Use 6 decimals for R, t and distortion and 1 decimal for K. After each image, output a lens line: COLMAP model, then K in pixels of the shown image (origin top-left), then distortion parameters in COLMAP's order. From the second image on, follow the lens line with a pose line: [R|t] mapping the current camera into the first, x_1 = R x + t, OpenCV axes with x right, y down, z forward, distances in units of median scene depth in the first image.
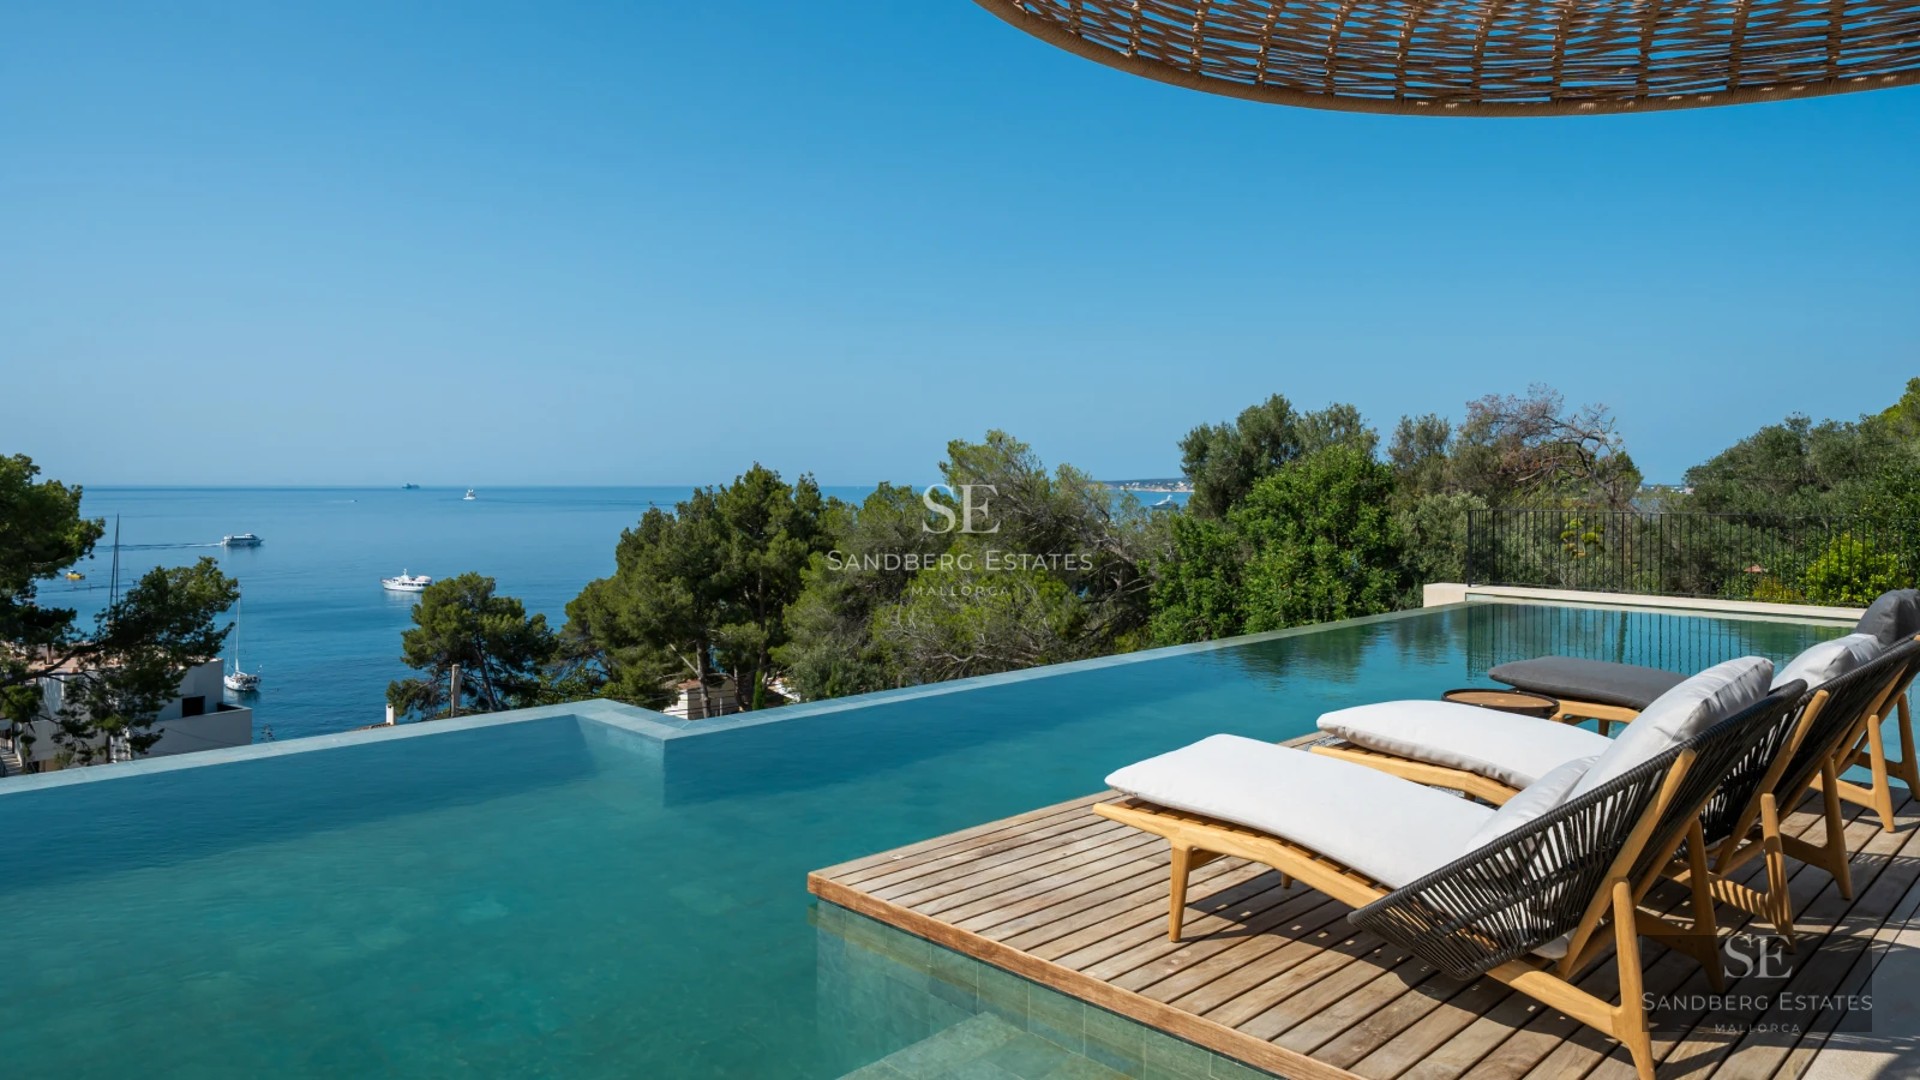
lens RADIAL K [[1223.7, 0, 952.9], [0, 1223.7, 487.9], [0, 0, 1]] dist [0.006656, 0.002245]
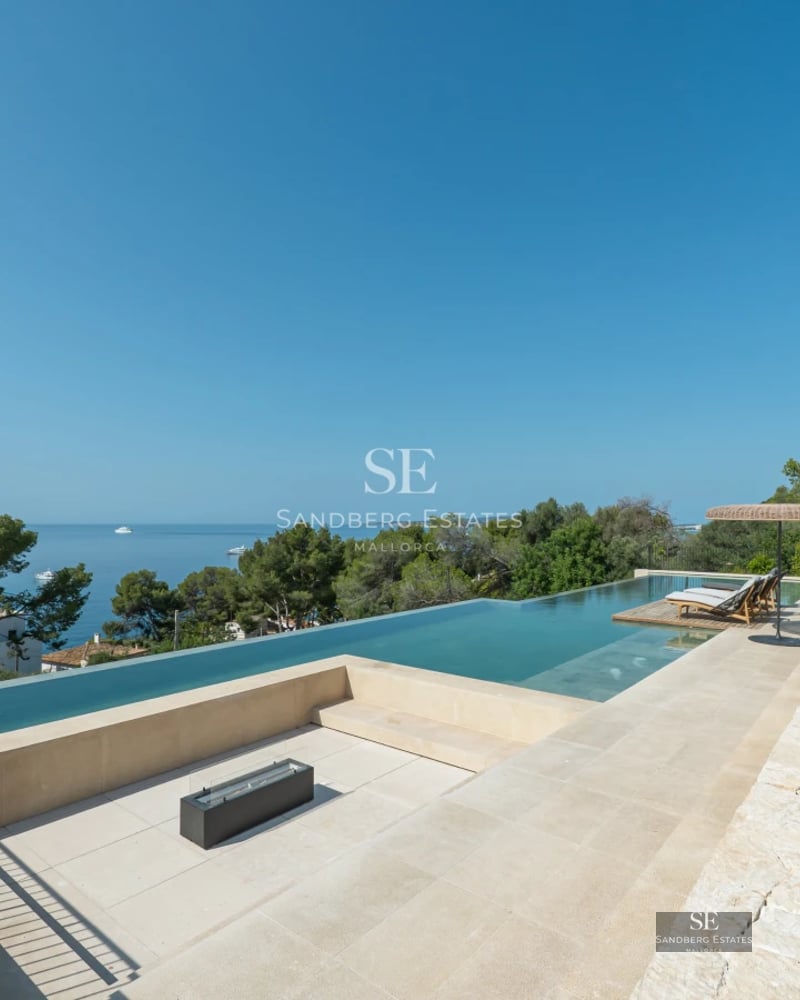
lens RADIAL K [[617.4, 0, 397.2], [0, 617.4, 513.9], [0, 0, 1]] dist [0.003160, 0.000142]
pose [[0.993998, 0.002066, 0.109375, -0.222717], [-0.000102, 0.999839, -0.017956, -0.020129], [-0.109394, 0.017838, 0.993838, -0.287692]]
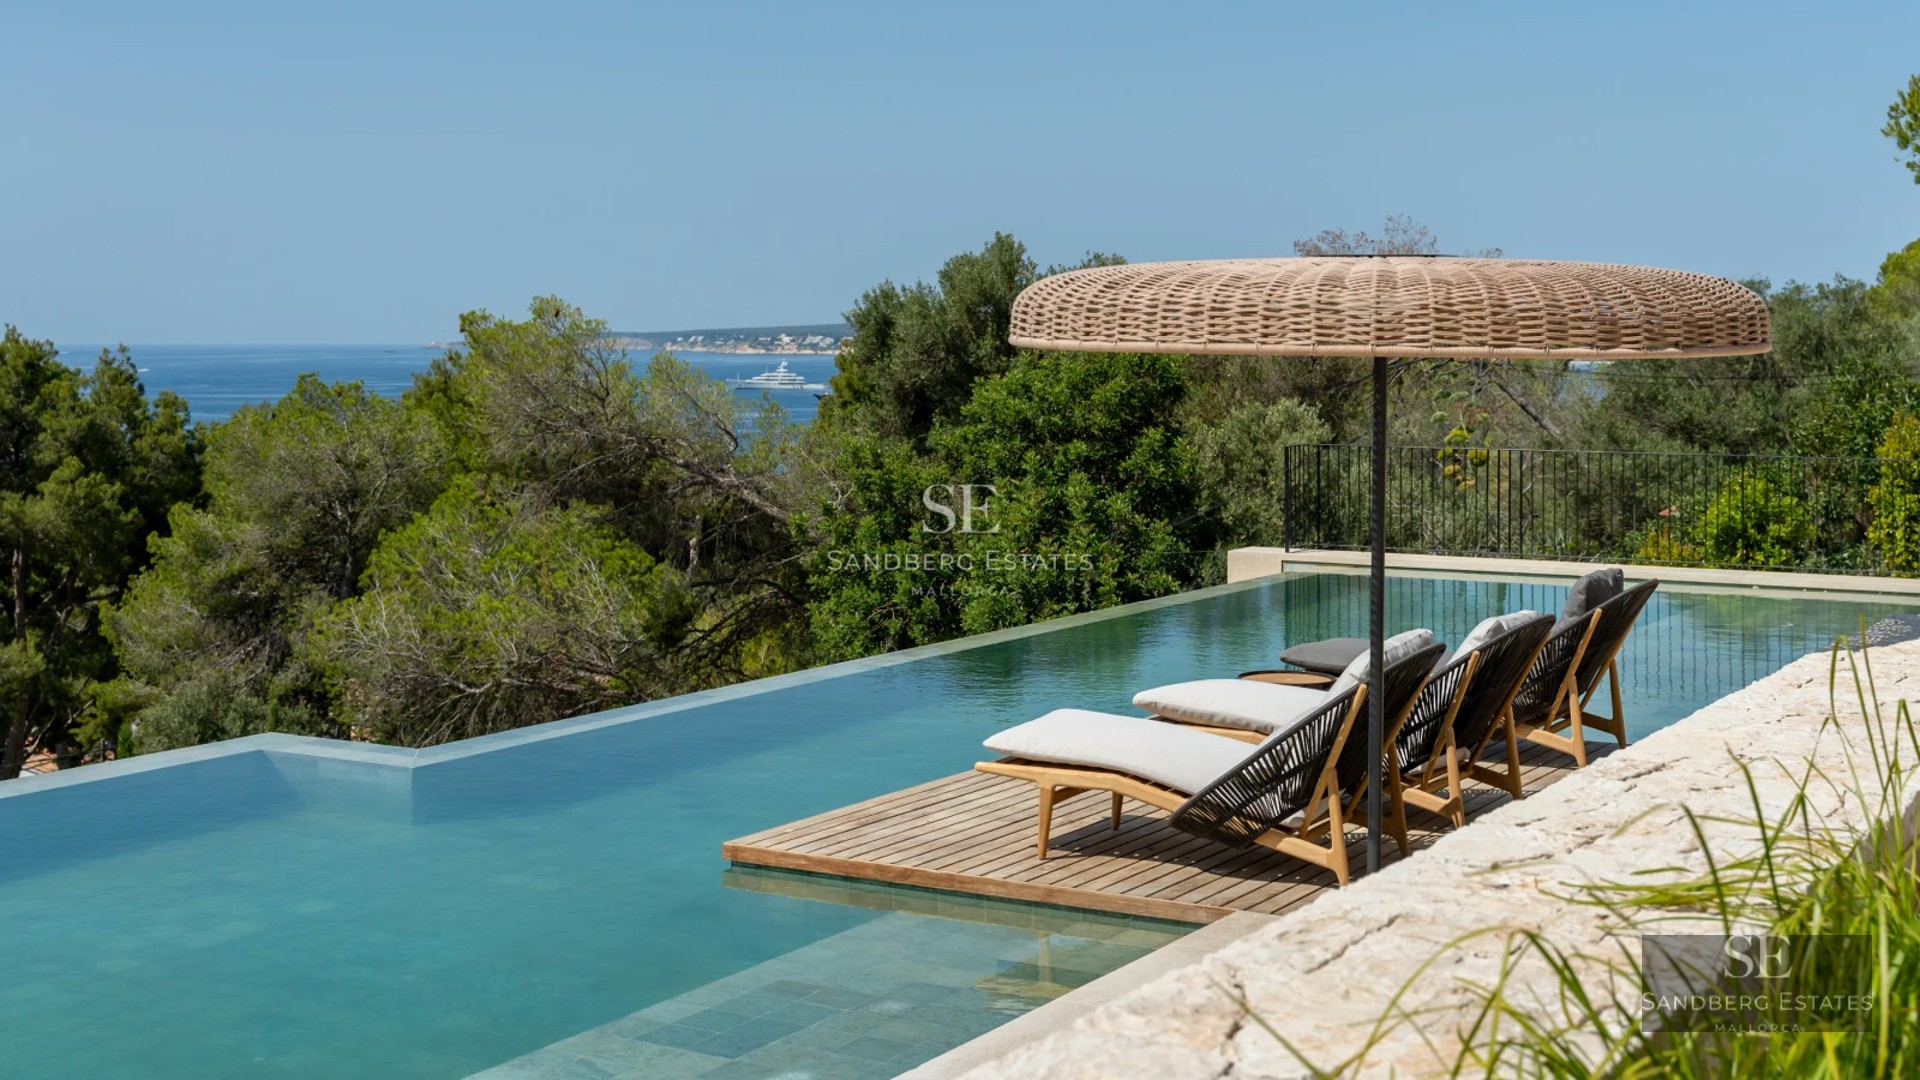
lens RADIAL K [[2451.1, 0, 961.9], [0, 2451.1, 324.3], [0, 0, 1]] dist [-0.001923, 0.008613]
pose [[0.967240, -0.000579, 0.253864, -0.071841], [0.002908, 0.999957, -0.008801, -0.023130], [-0.253848, 0.009251, 0.967200, -0.193143]]
